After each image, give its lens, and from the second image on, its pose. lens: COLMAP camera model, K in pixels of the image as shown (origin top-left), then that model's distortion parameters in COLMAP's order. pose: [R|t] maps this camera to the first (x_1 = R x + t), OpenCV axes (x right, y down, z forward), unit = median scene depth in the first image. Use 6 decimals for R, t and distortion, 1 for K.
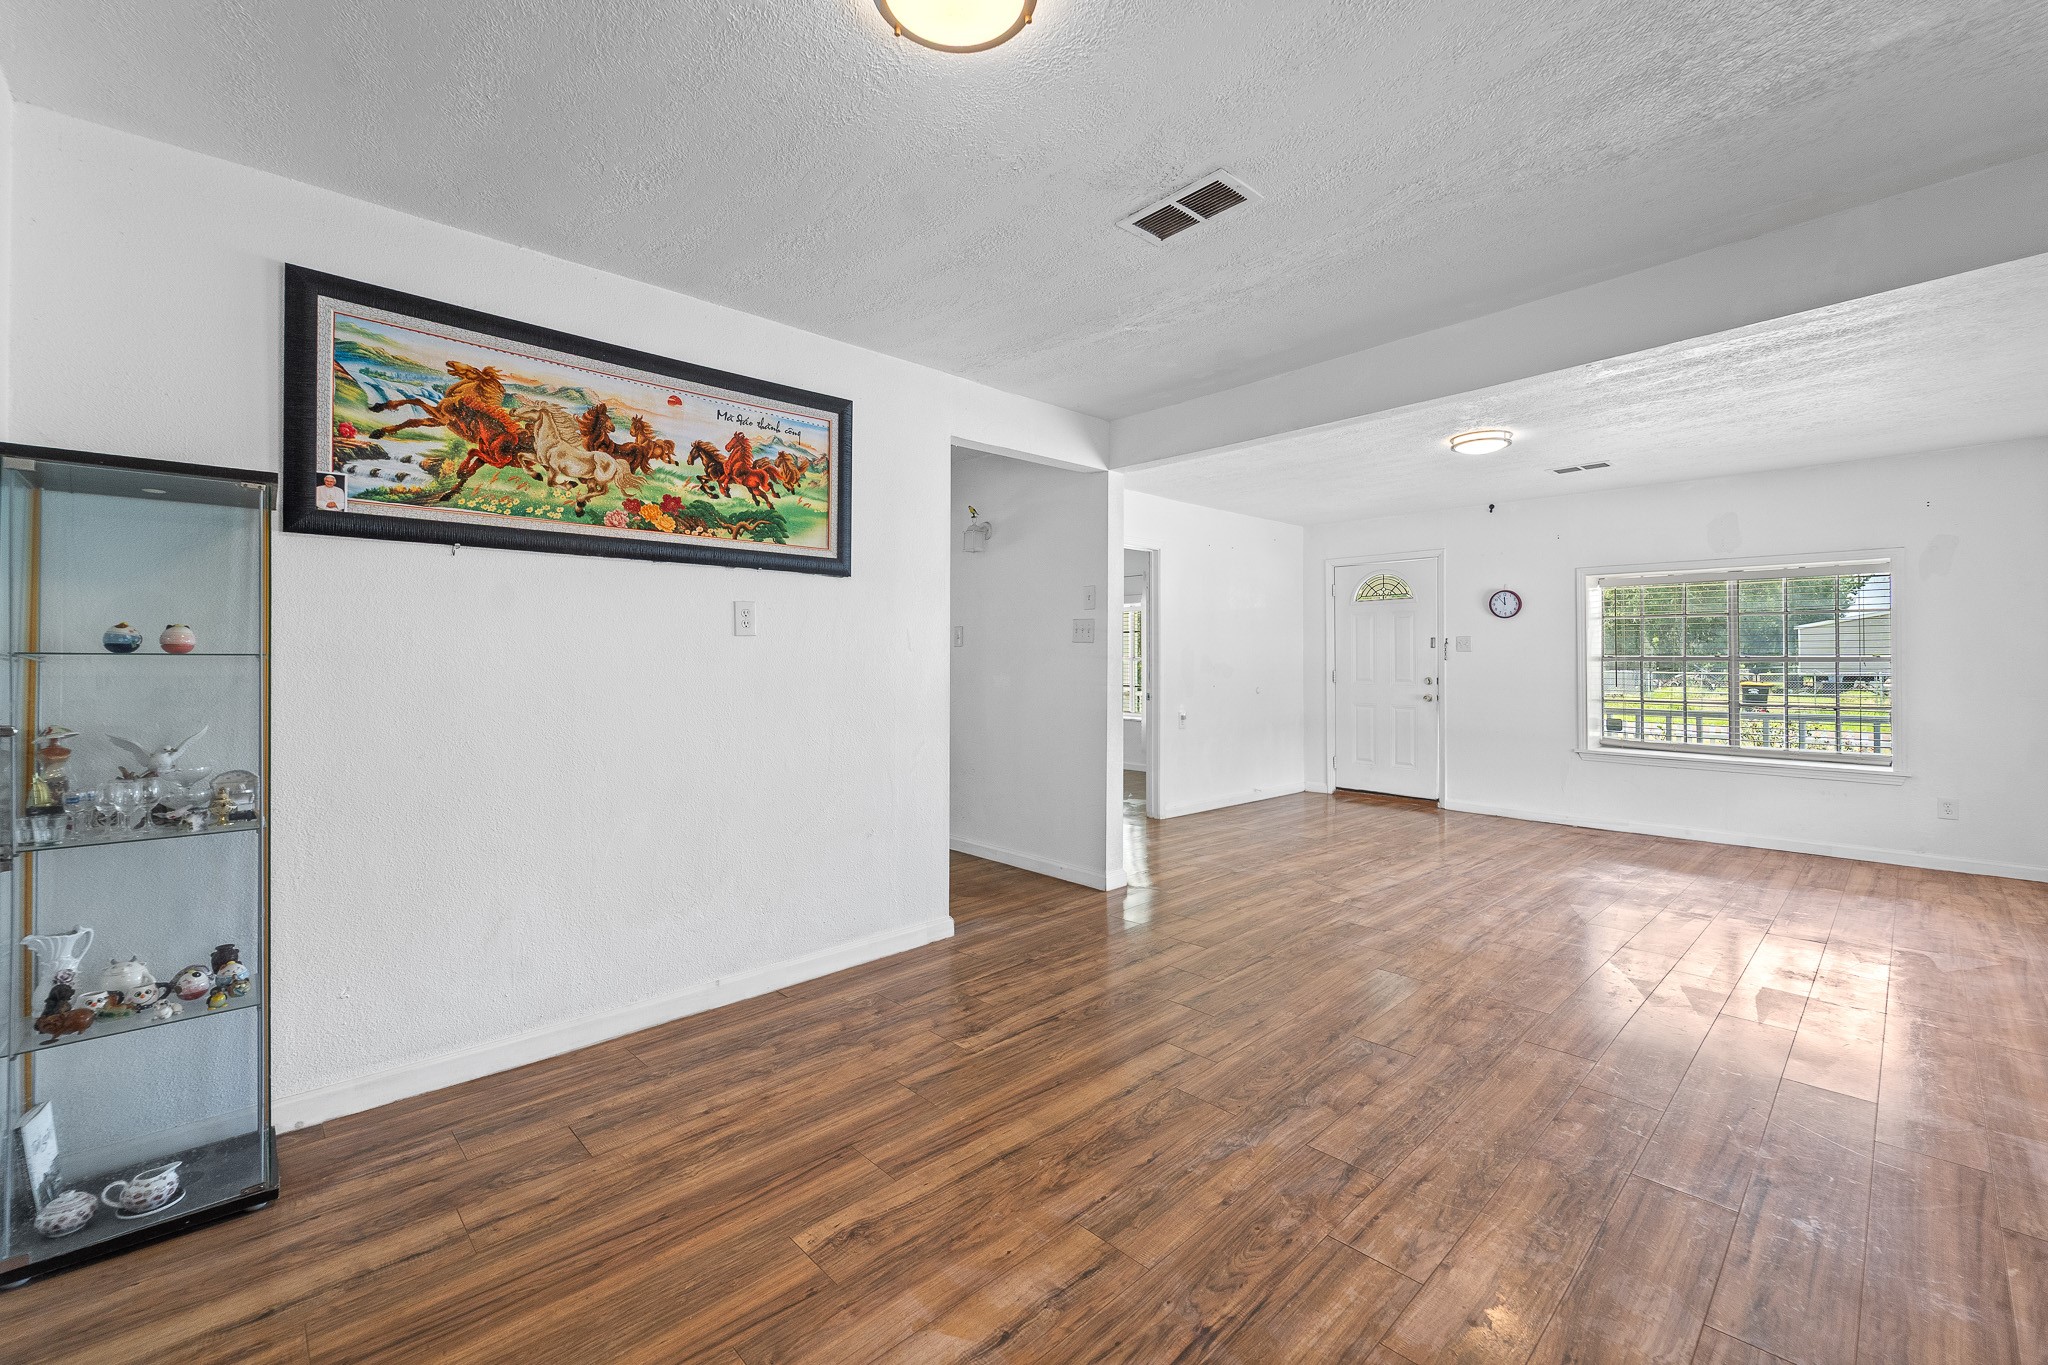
lens RADIAL K [[831.0, 0, 1060.2], [0, 831.0, 652.8], [0, 0, 1]] dist [-0.001445, -0.001781]
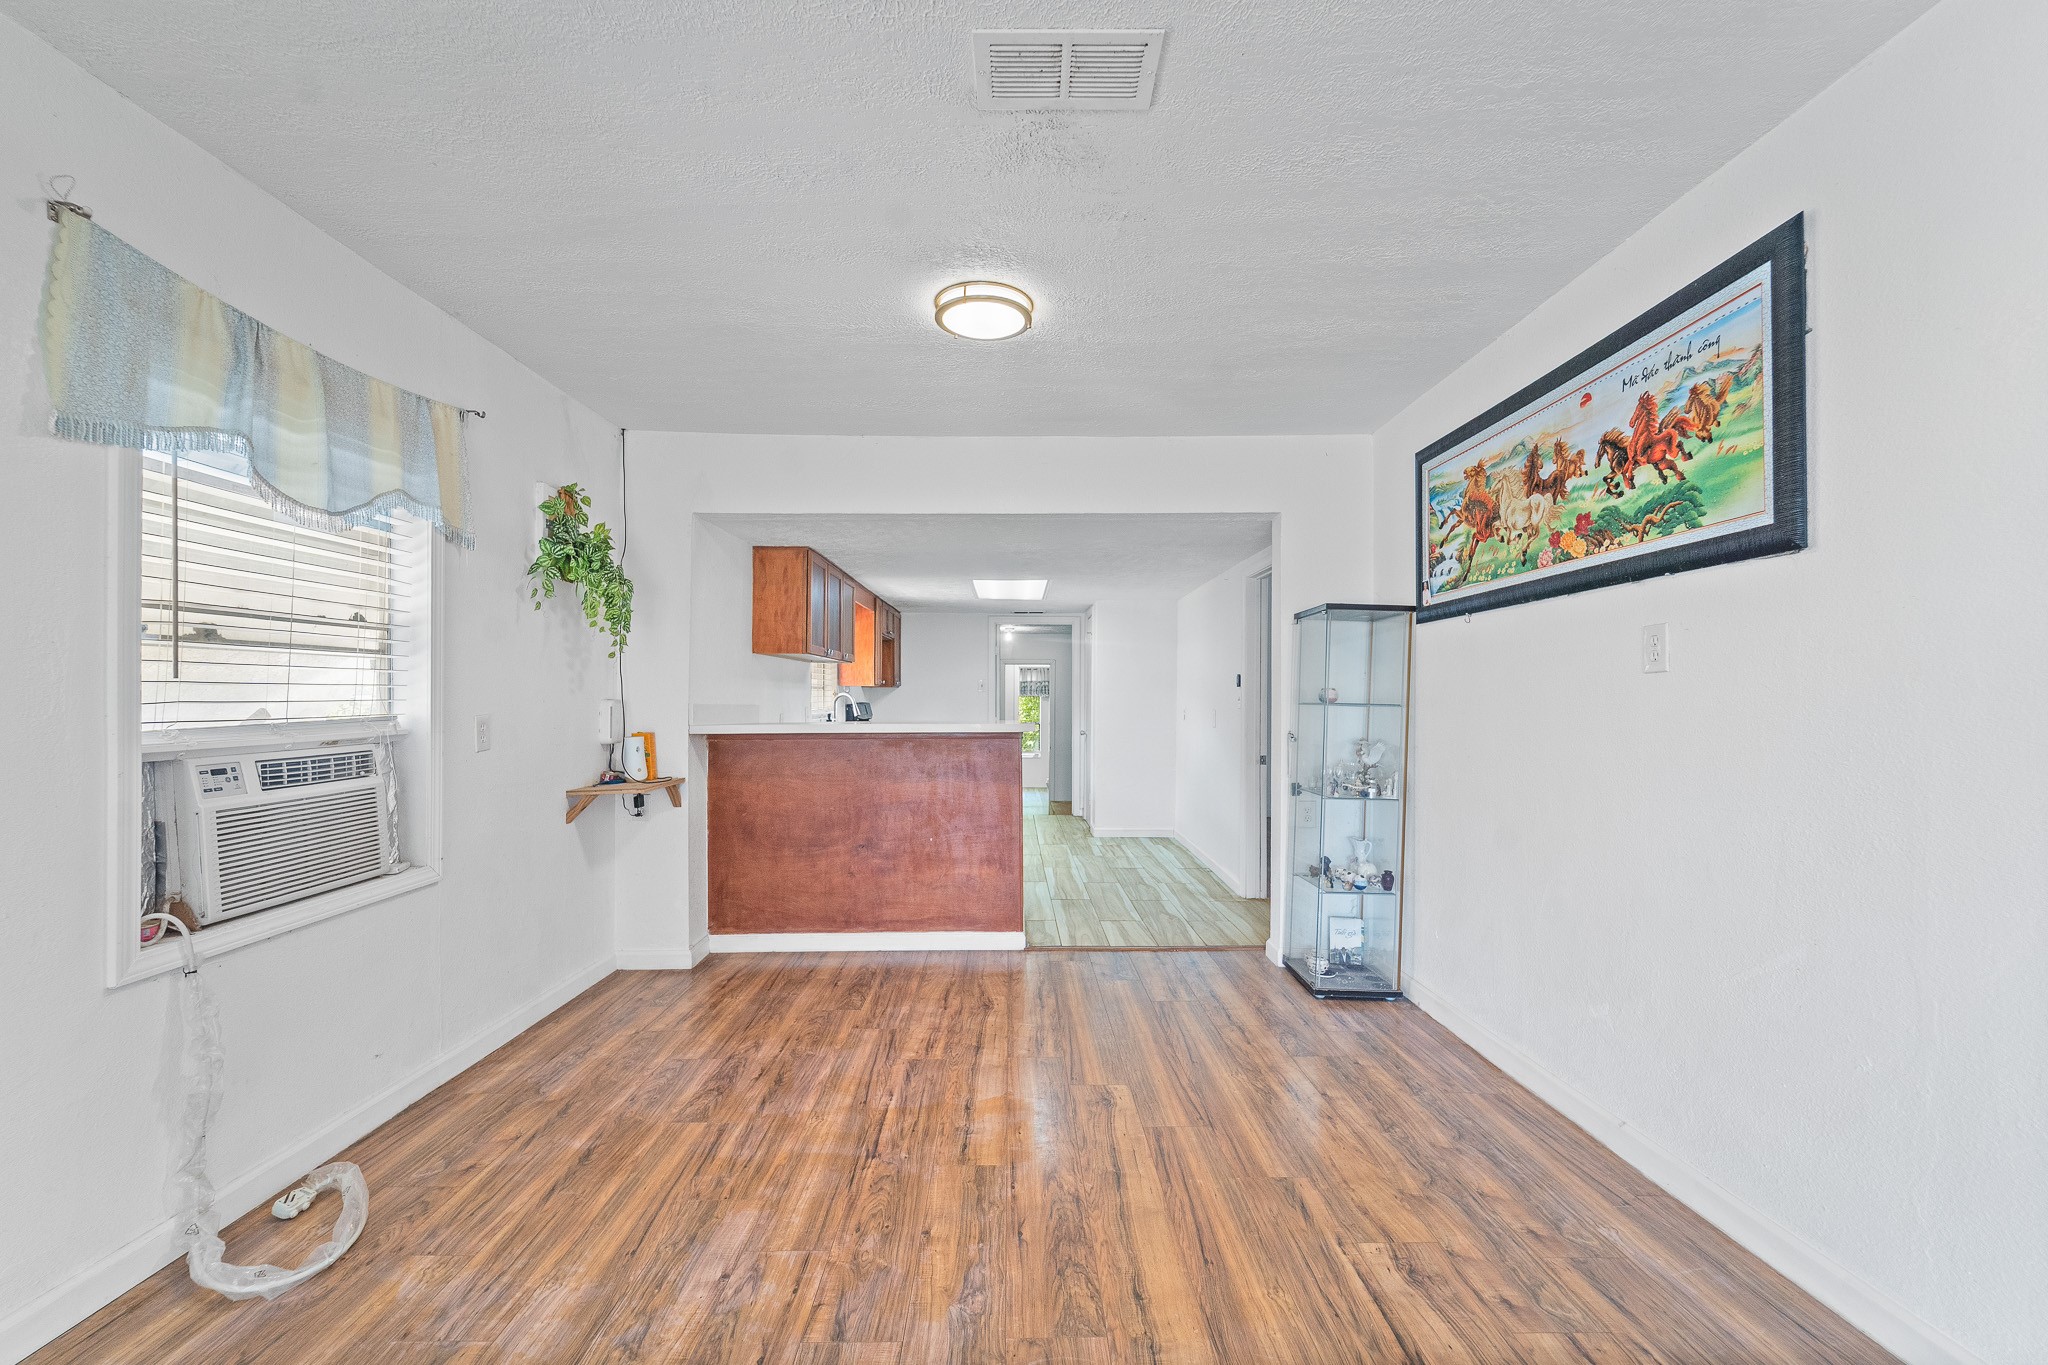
lens RADIAL K [[831.0, 0, 980.6], [0, 831.0, 703.2], [0, 0, 1]] dist [-0.001445, -0.001781]
pose [[-0.727858, 0.001886, -0.685725, 0.602171], [0.010350, 0.999913, -0.008237, 0.006880], [0.685649, -0.013093, -0.727814, 1.266760]]
